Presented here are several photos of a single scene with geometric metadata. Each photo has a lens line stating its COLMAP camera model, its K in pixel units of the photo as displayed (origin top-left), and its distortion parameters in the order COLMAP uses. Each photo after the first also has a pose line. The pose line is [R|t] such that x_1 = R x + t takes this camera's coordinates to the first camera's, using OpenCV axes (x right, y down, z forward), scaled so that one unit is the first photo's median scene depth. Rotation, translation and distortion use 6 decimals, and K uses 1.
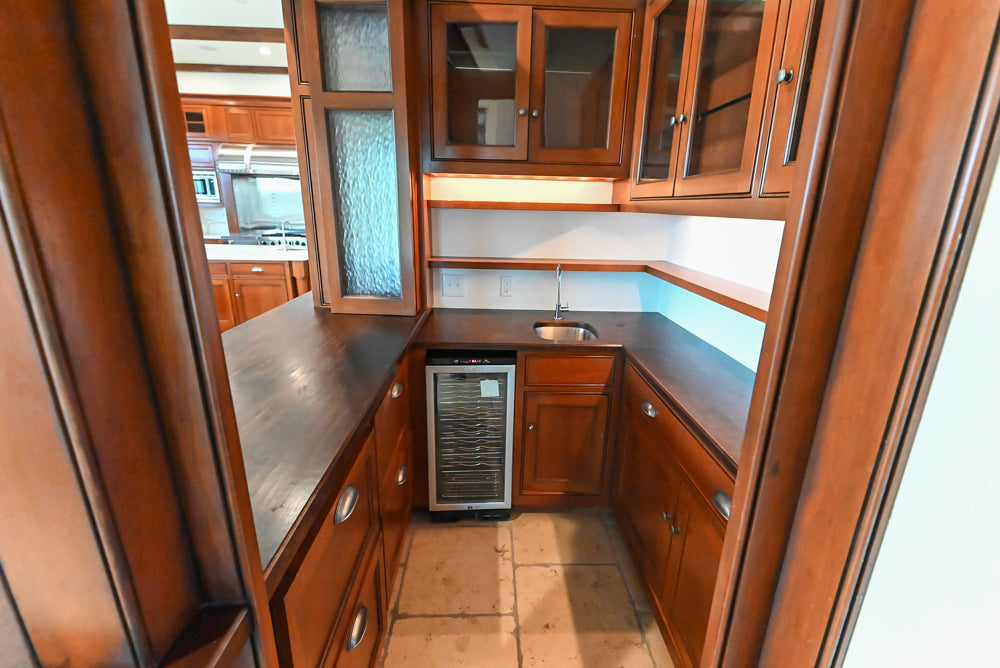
lens RADIAL K [[424.1, 0, 510.2], [0, 424.1, 325.0], [0, 0, 1]] dist [0.003926, -0.003561]
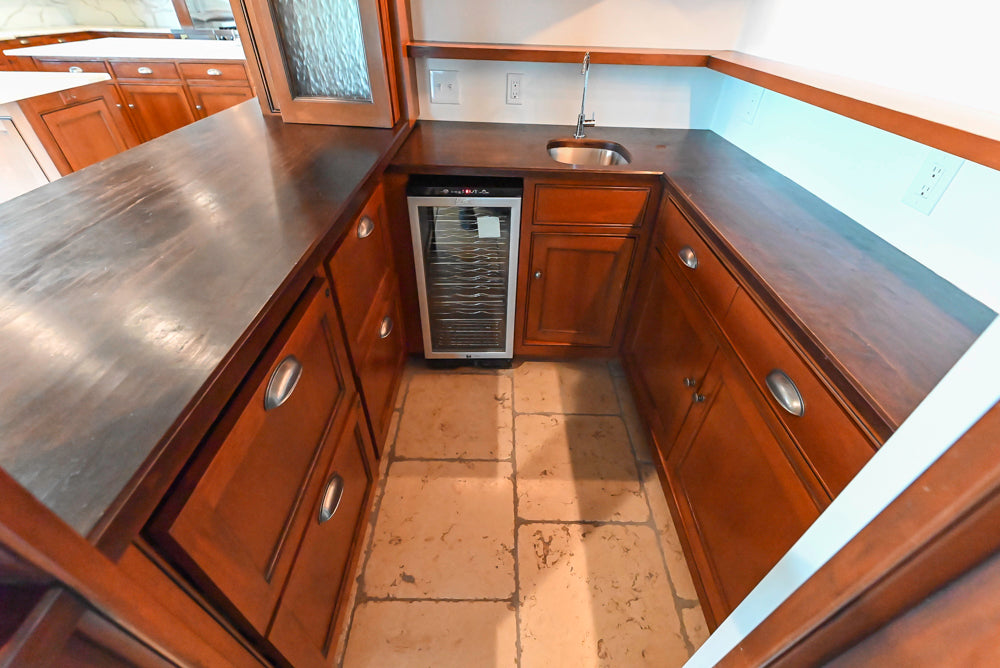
lens RADIAL K [[424.1, 0, 502.6], [0, 424.1, 328.4], [0, 0, 1]] dist [0.003926, -0.003561]
pose [[0.998984, 0.028276, -0.035089, 0.011569], [-0.012884, 0.925360, 0.378871, 0.020763], [0.043183, -0.378034, 0.924784, 0.170341]]
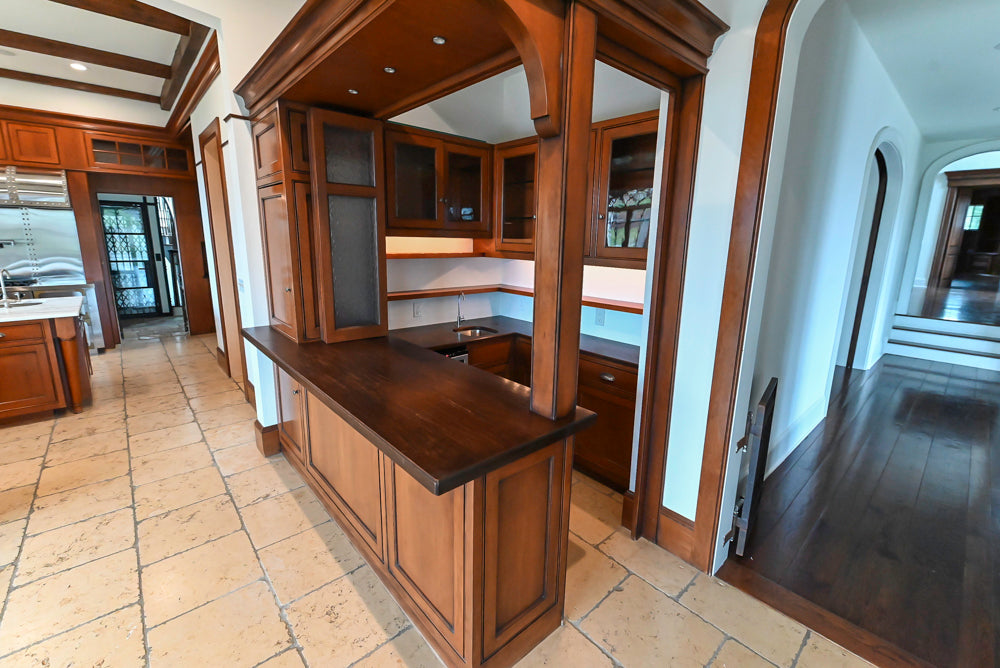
lens RADIAL K [[424.1, 0, 522.4], [0, 424.1, 319.0], [0, 0, 1]] dist [0.003926, -0.003561]
pose [[0.752931, -0.126840, 0.645760, -0.814798], [0.169258, 0.985565, -0.003764, 0.003760], [-0.635961, 0.112135, 0.763531, -0.369125]]
